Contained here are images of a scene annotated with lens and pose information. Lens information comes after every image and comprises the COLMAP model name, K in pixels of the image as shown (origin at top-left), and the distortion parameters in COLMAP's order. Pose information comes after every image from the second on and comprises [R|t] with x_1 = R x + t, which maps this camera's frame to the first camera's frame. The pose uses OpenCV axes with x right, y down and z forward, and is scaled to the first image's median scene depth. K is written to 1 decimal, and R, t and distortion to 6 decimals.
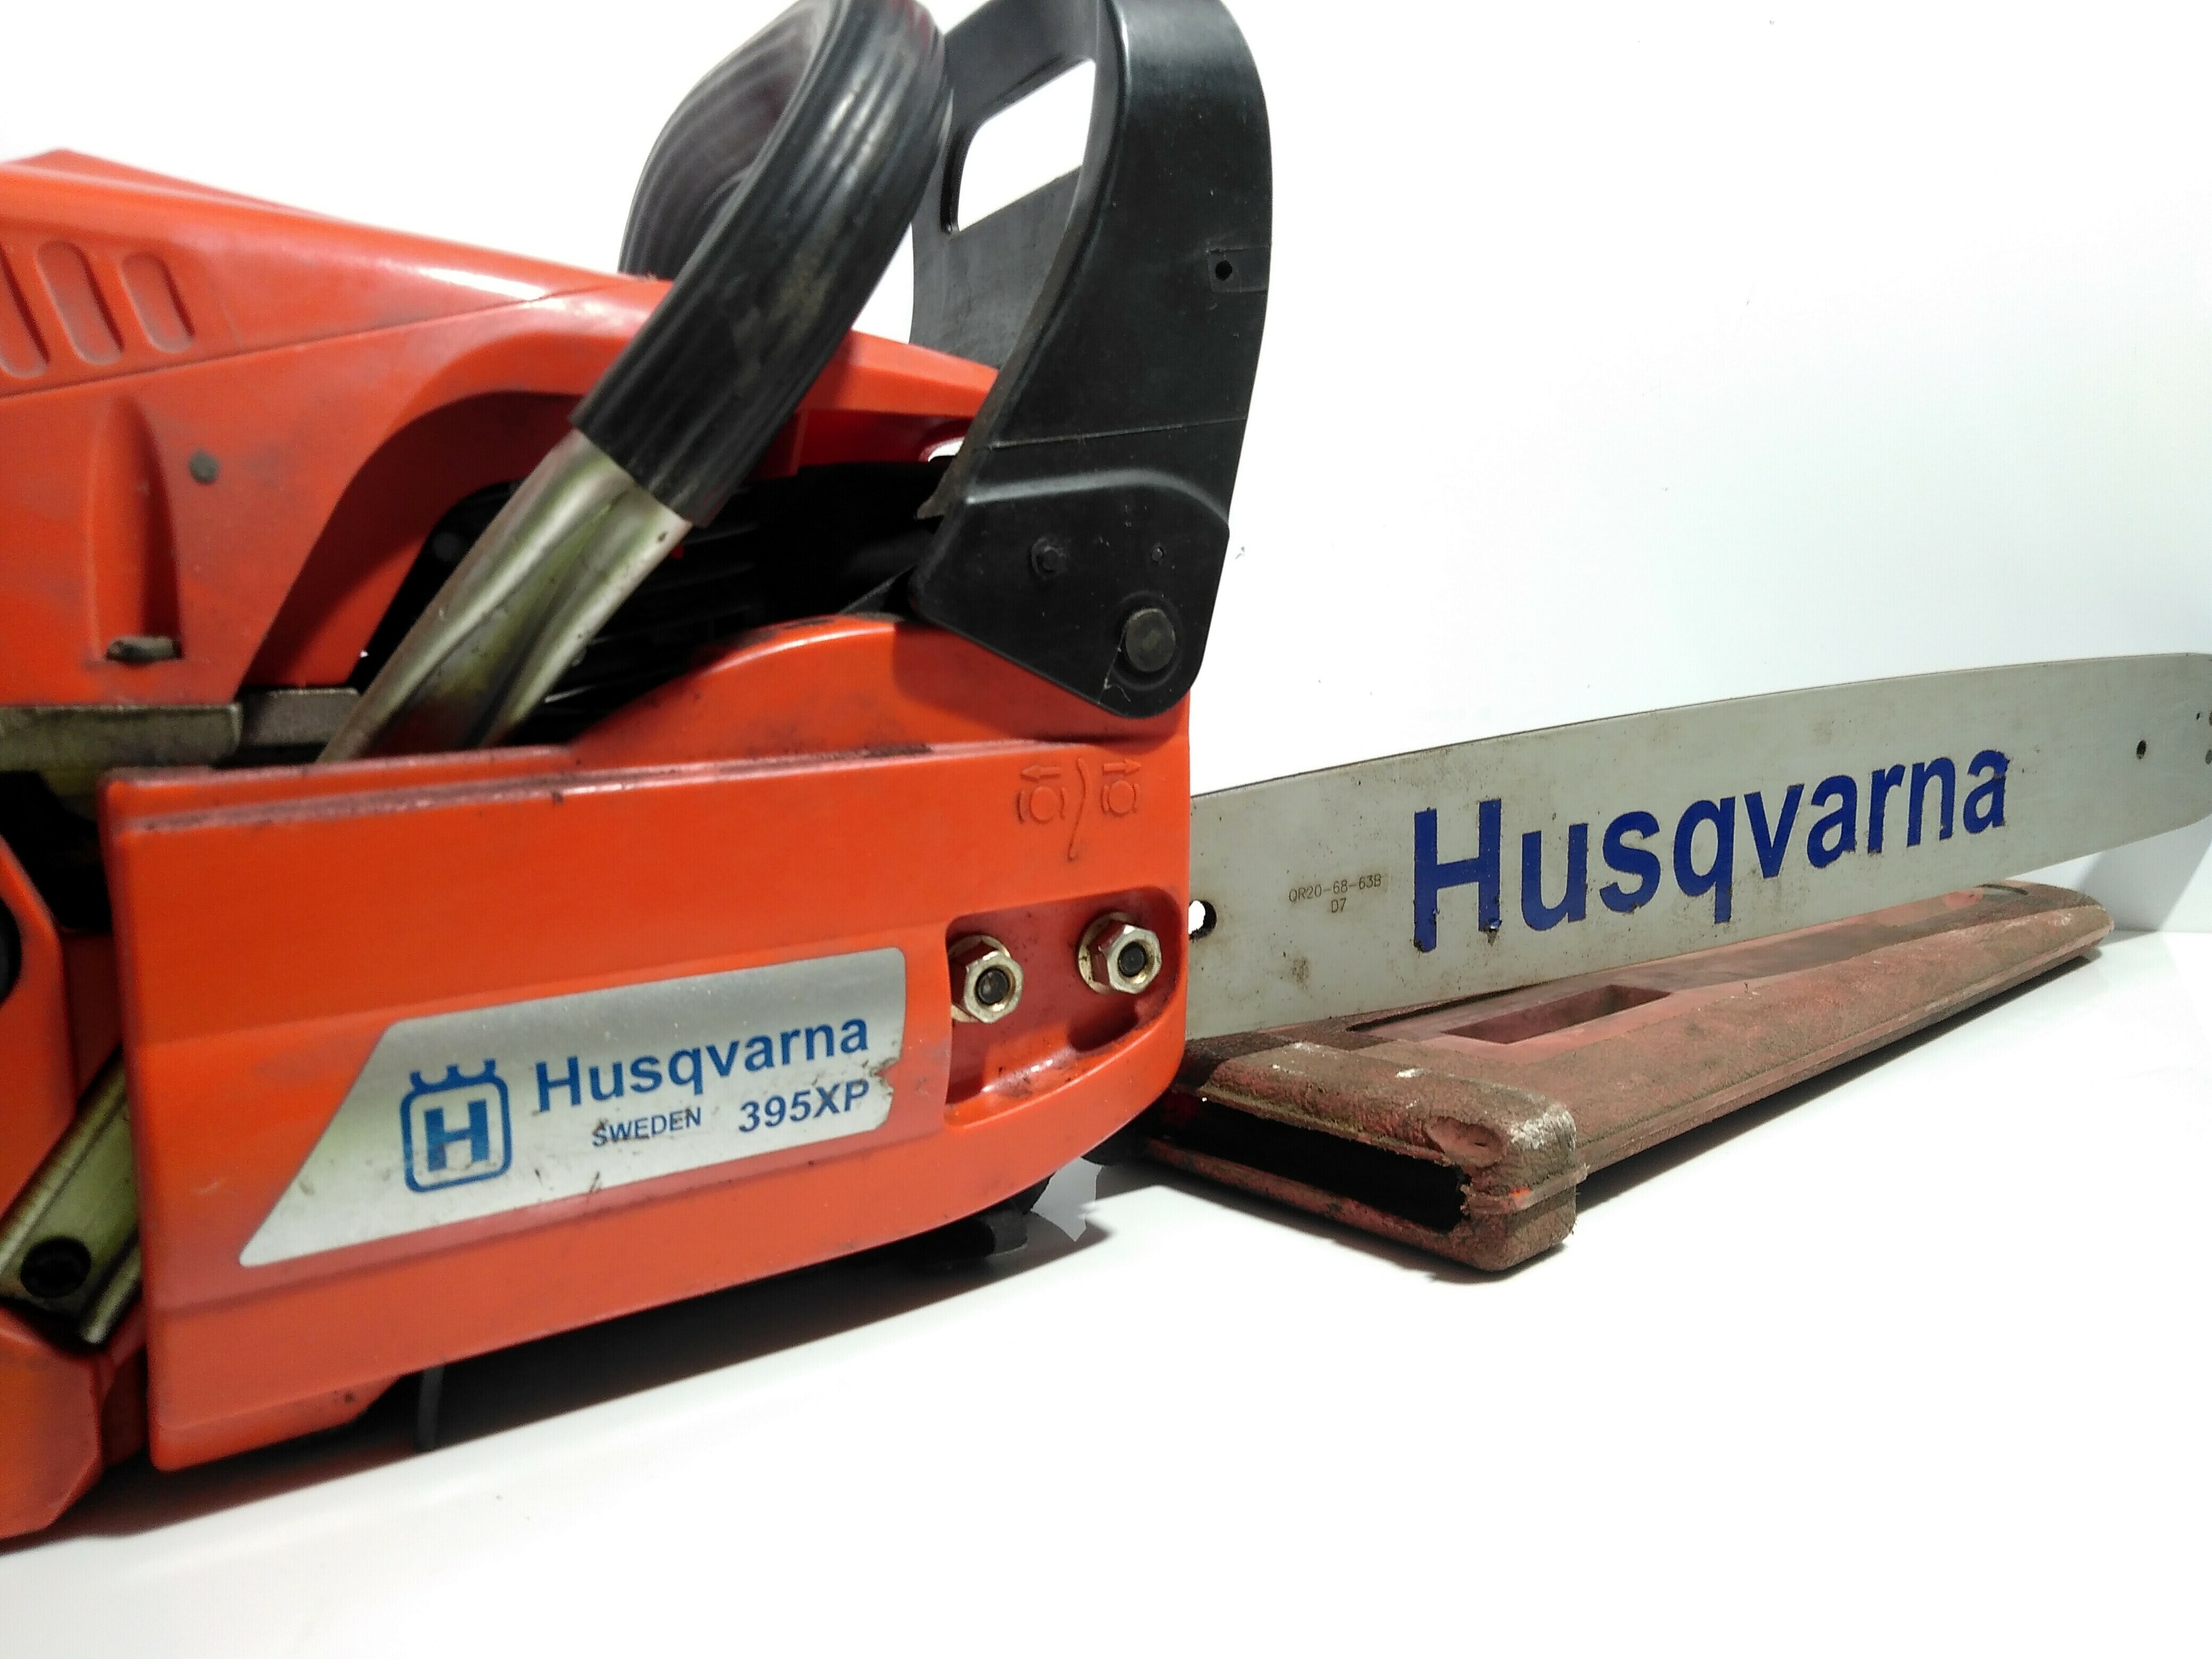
lens RADIAL K [[1611.2, 0, 1106.0], [0, 1611.2, 829.5], [0, 0, 1]] dist [0.027557, -0.042929]
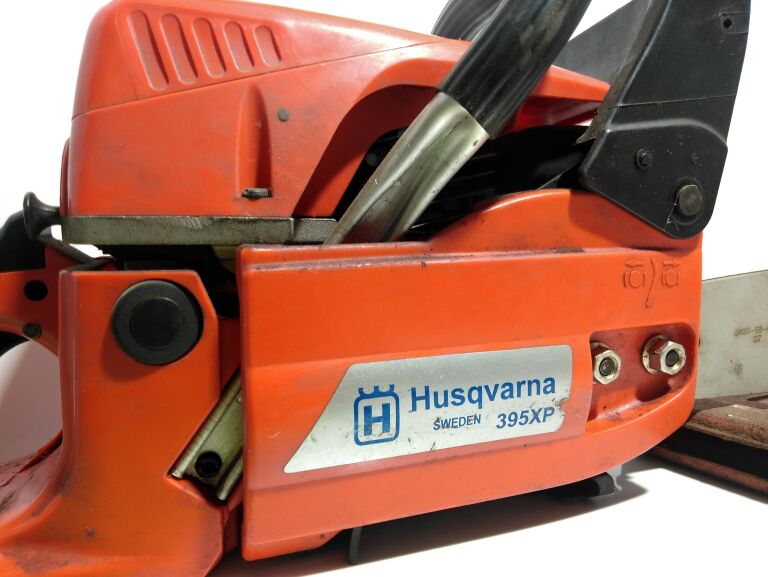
lens RADIAL K [[559.4, 0, 384.0], [0, 559.4, 288.5], [0, 0, 1]] dist [0.027557, -0.042929]
pose [[0.965811, 0.016783, -0.258702, -0.183781], [-0.031466, 0.998114, -0.052719, 0.049664], [0.257329, 0.059057, 0.964517, 0.250223]]
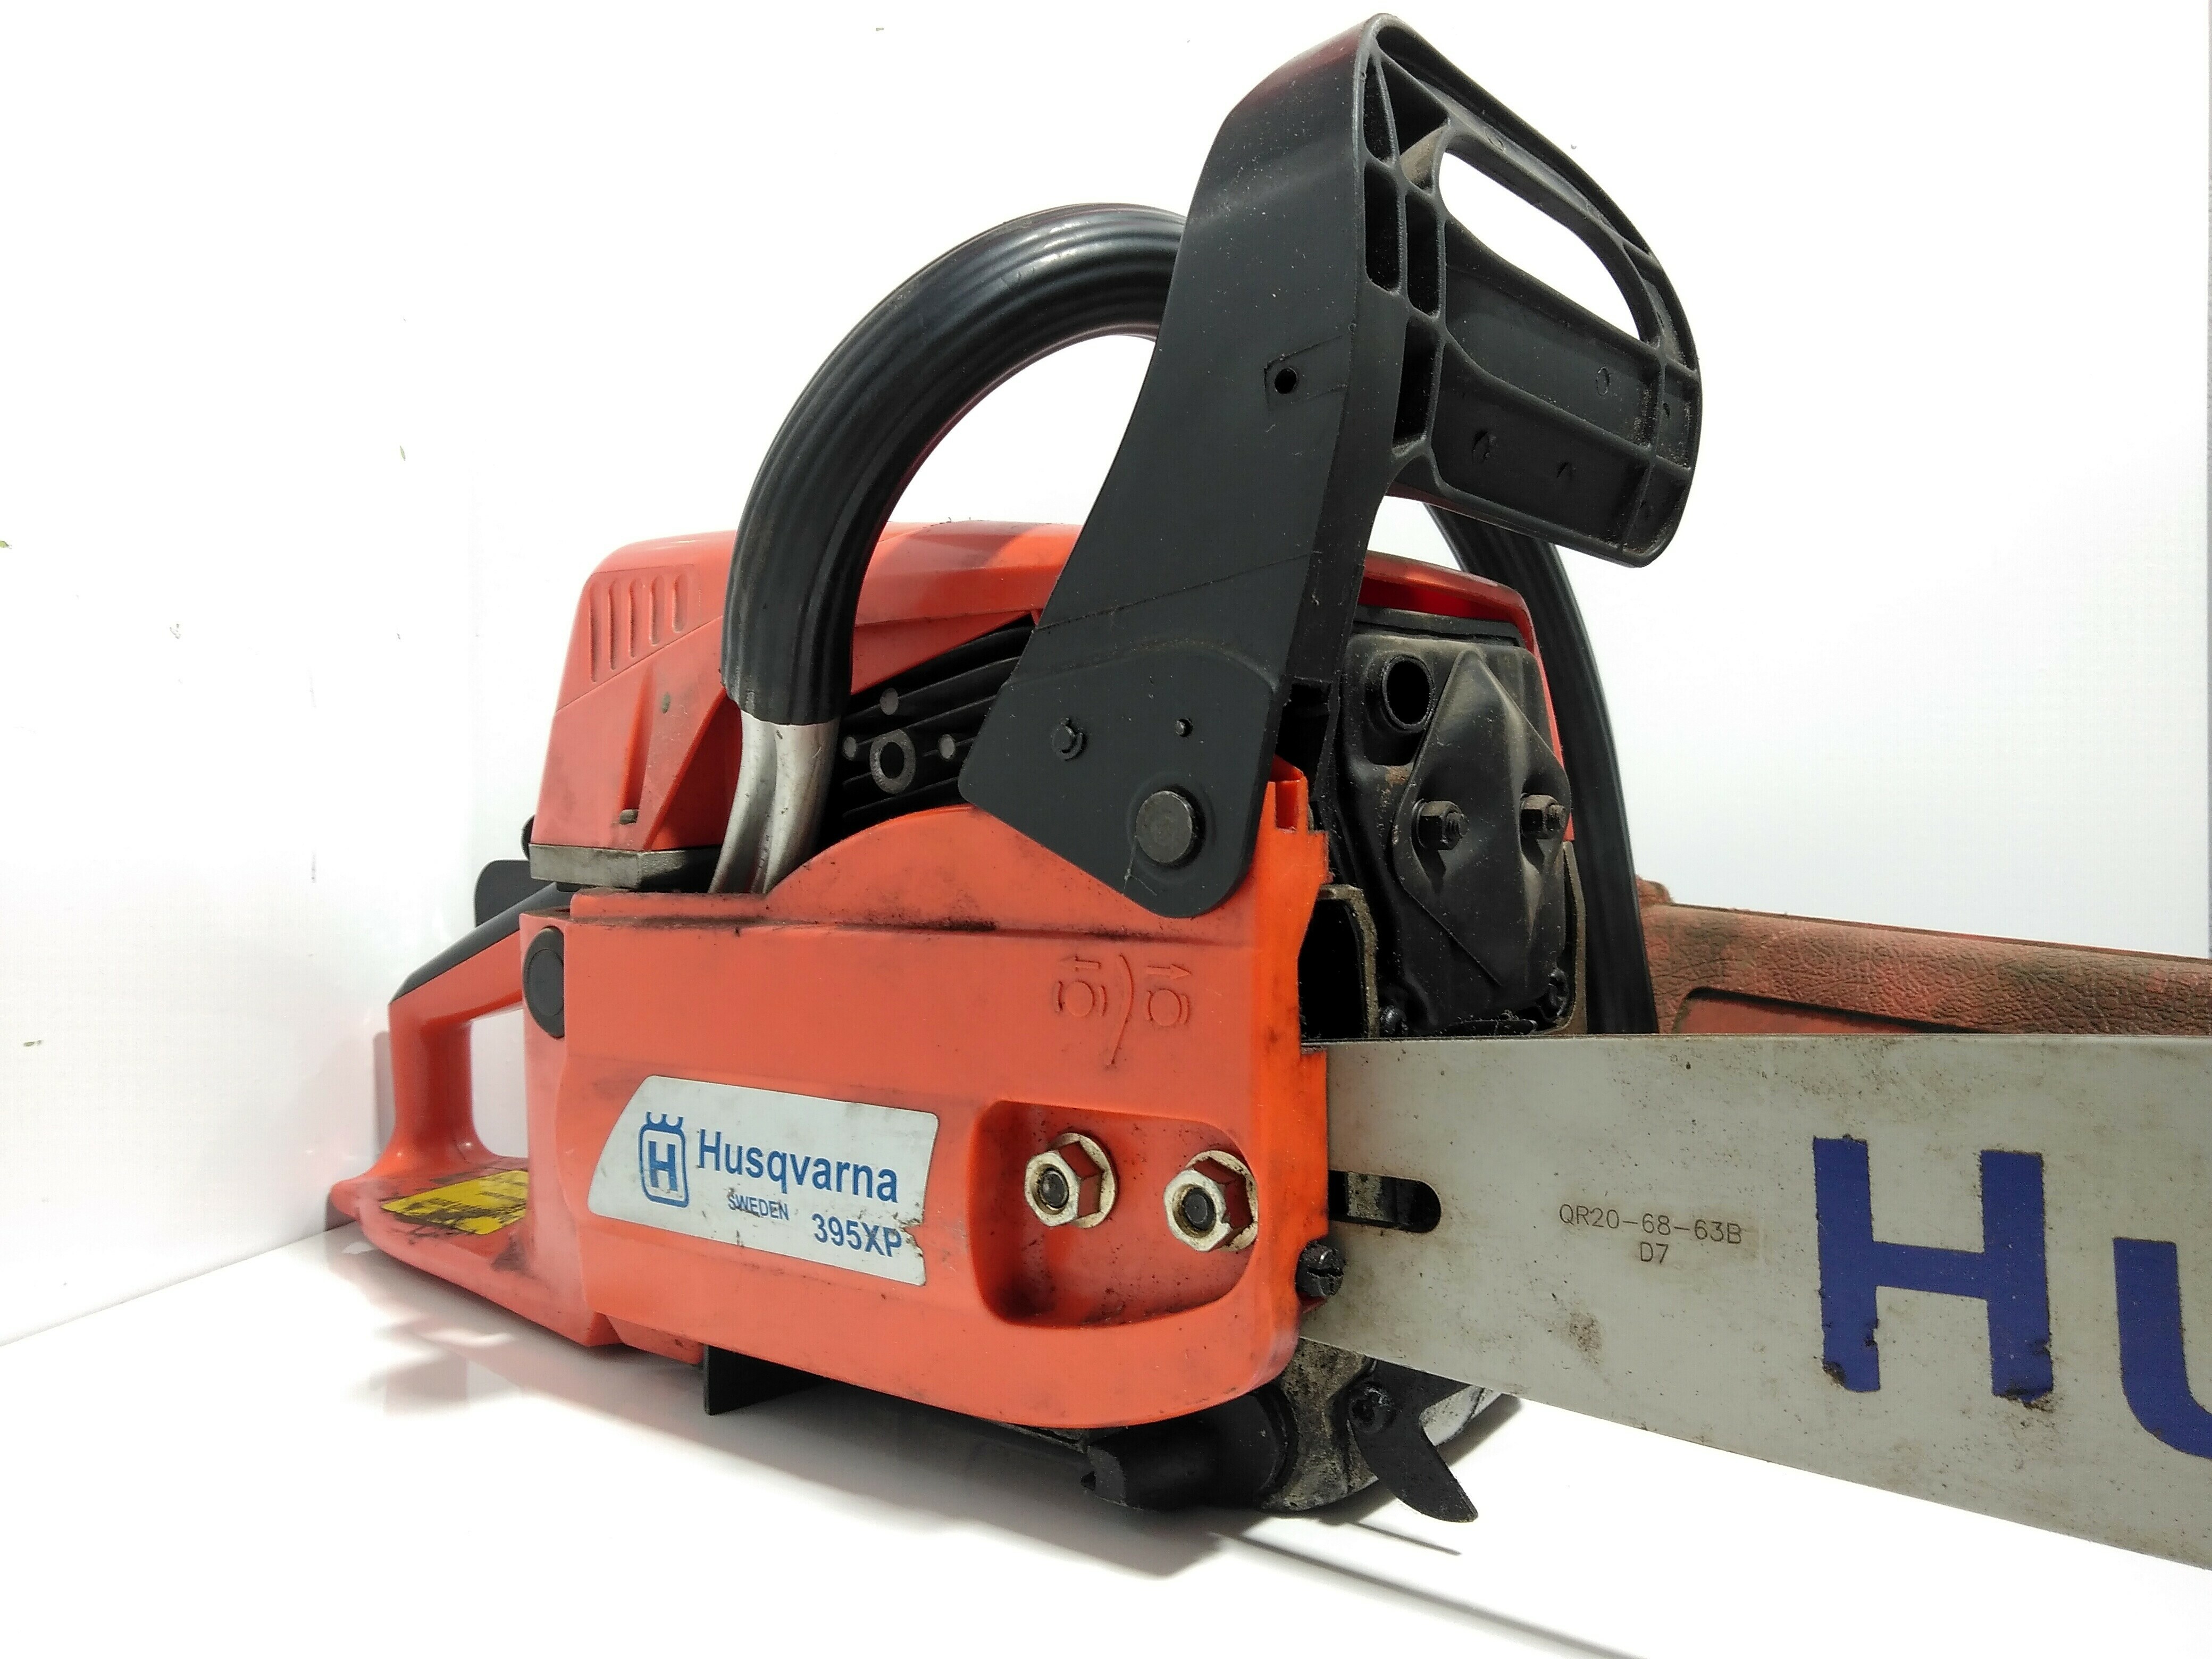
lens RADIAL K [[1611.2, 0, 1106.0], [0, 1611.2, 829.5], [0, 0, 1]] dist [0.027557, -0.042929]
pose [[0.322109, 0.010336, -0.946646, 0.943855], [-0.137311, 0.989877, -0.035914, -0.092045], [0.936692, 0.141553, 0.320267, 0.786671]]
